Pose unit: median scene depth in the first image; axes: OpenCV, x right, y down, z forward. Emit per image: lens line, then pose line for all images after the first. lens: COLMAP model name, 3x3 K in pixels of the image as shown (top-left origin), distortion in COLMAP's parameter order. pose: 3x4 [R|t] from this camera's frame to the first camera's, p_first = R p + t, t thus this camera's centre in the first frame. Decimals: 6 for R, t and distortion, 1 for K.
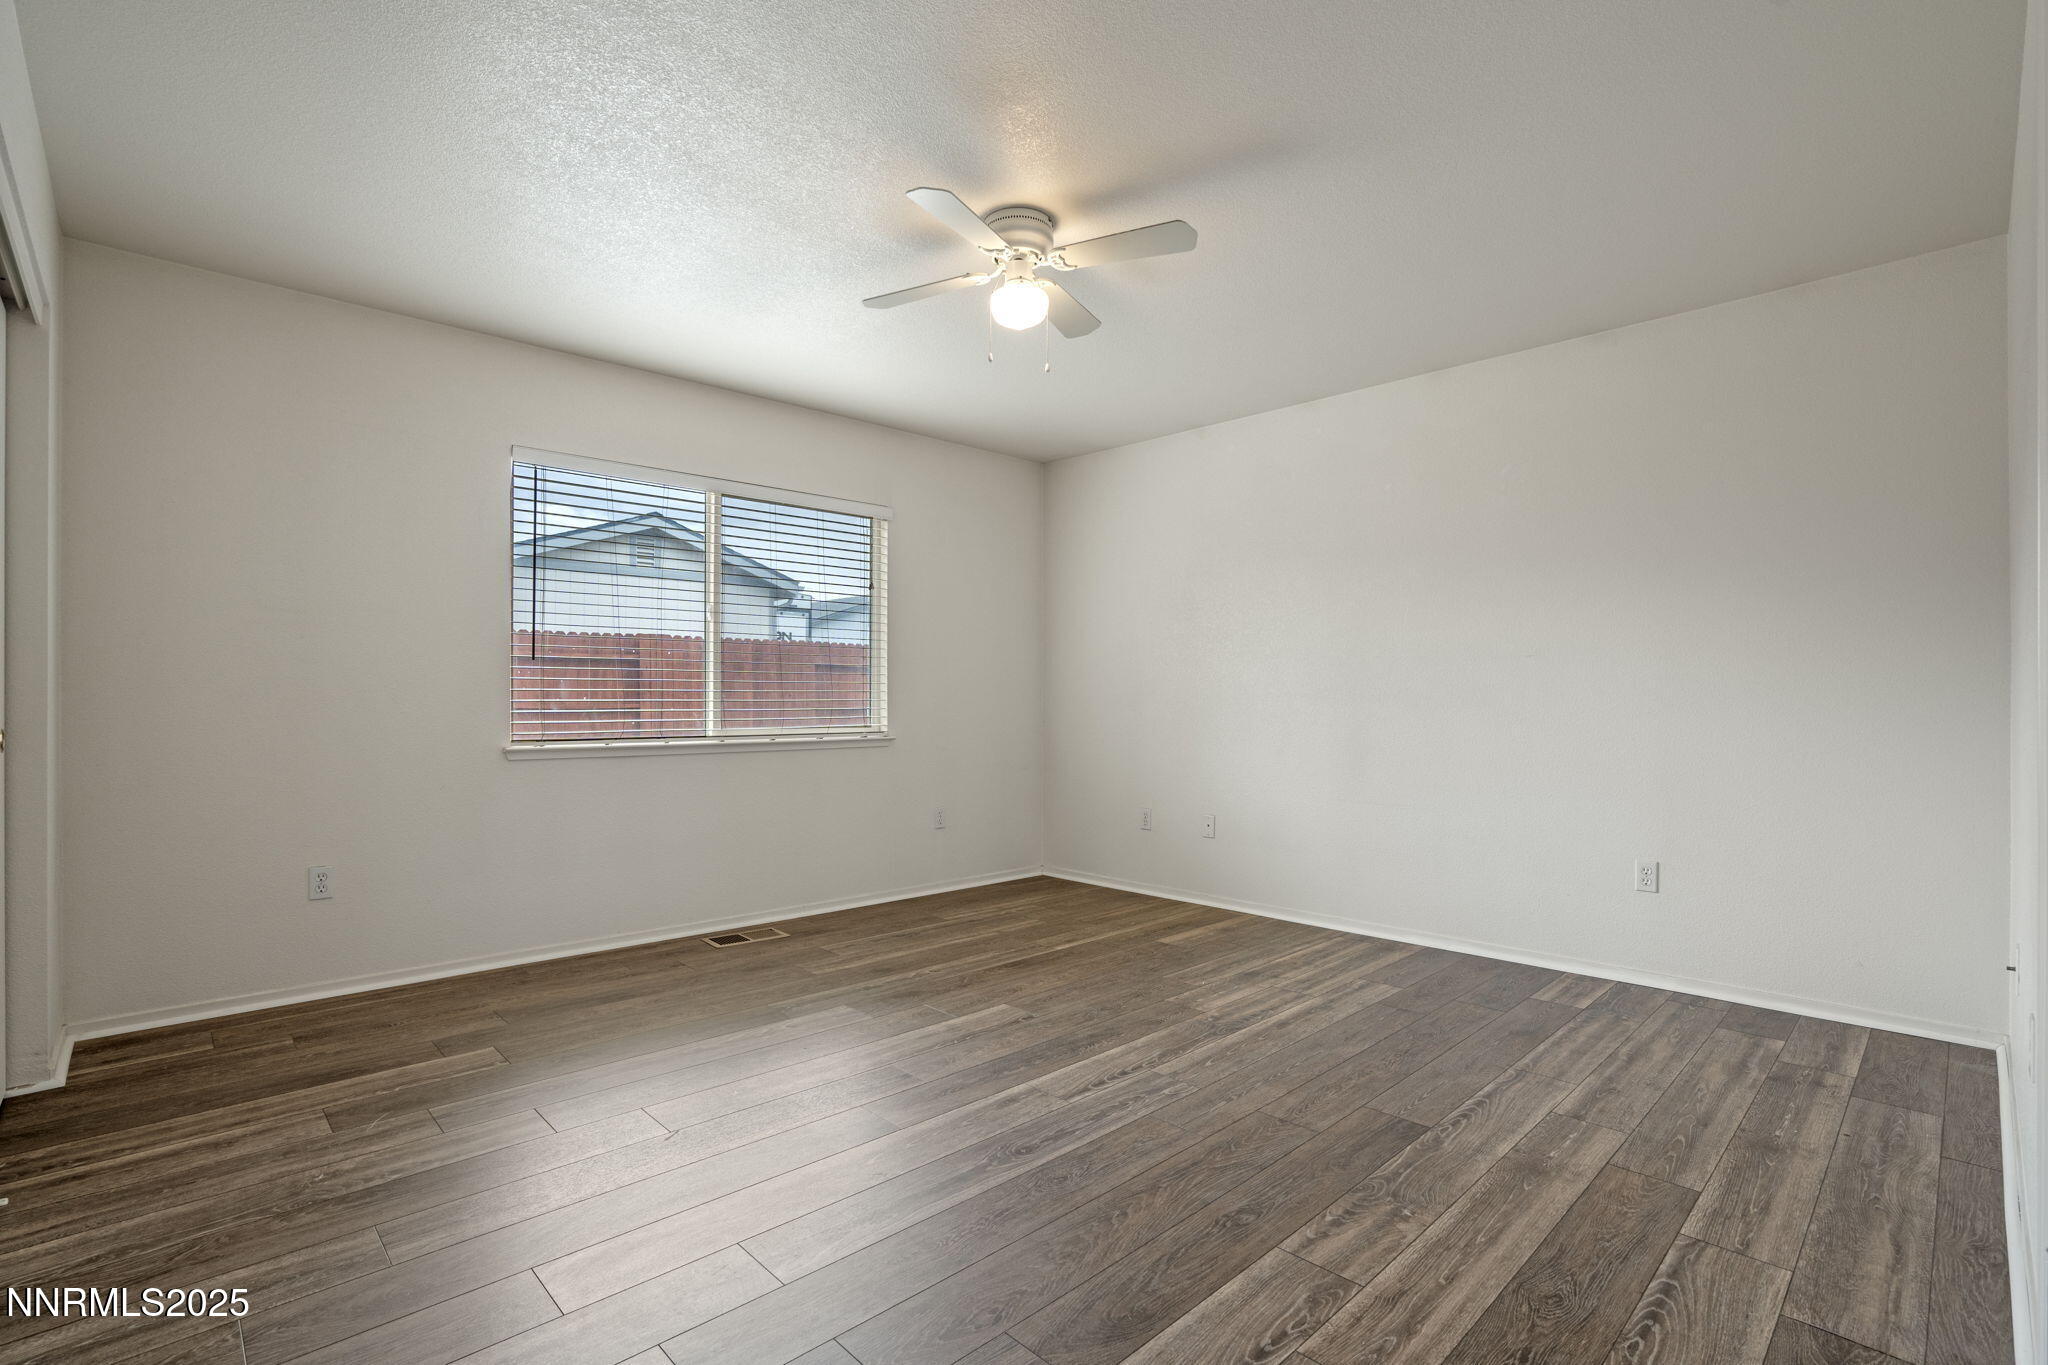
lens RADIAL K [[944.2, 0, 1020.7], [0, 944.2, 674.0], [0, 0, 1]] dist [-0.055815, 0.018020]
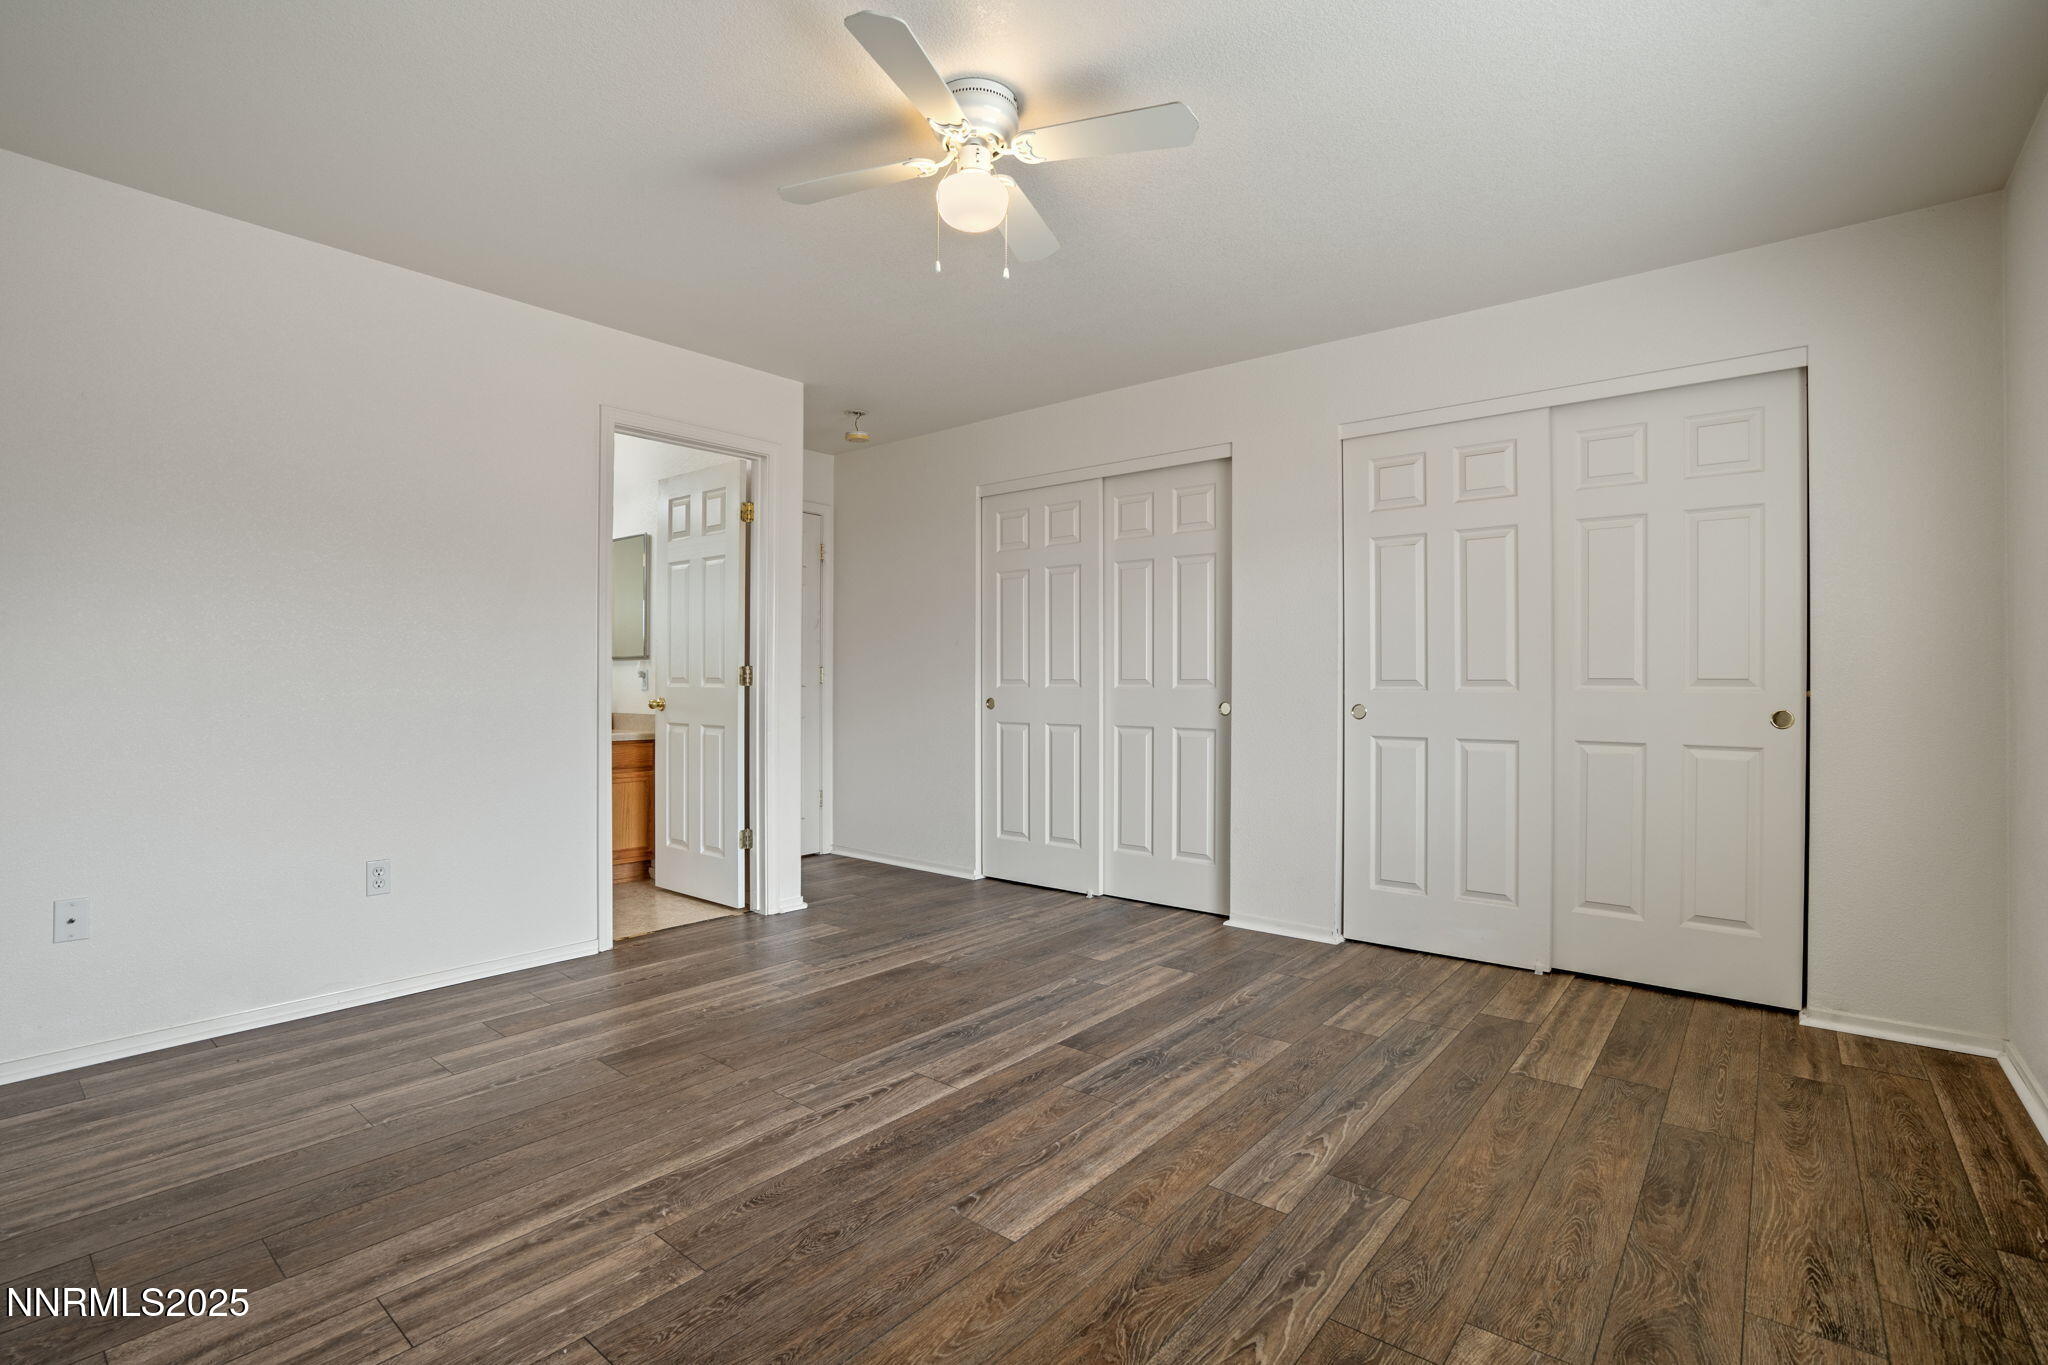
lens RADIAL K [[944.2, 0, 1020.7], [0, 944.2, 674.0], [0, 0, 1]] dist [-0.055815, 0.018020]
pose [[-0.993293, -0.004013, -0.115559, 0.051248], [-0.000073, 0.999419, -0.034079, 0.049030], [0.115628, -0.033842, -0.992716, 1.905563]]
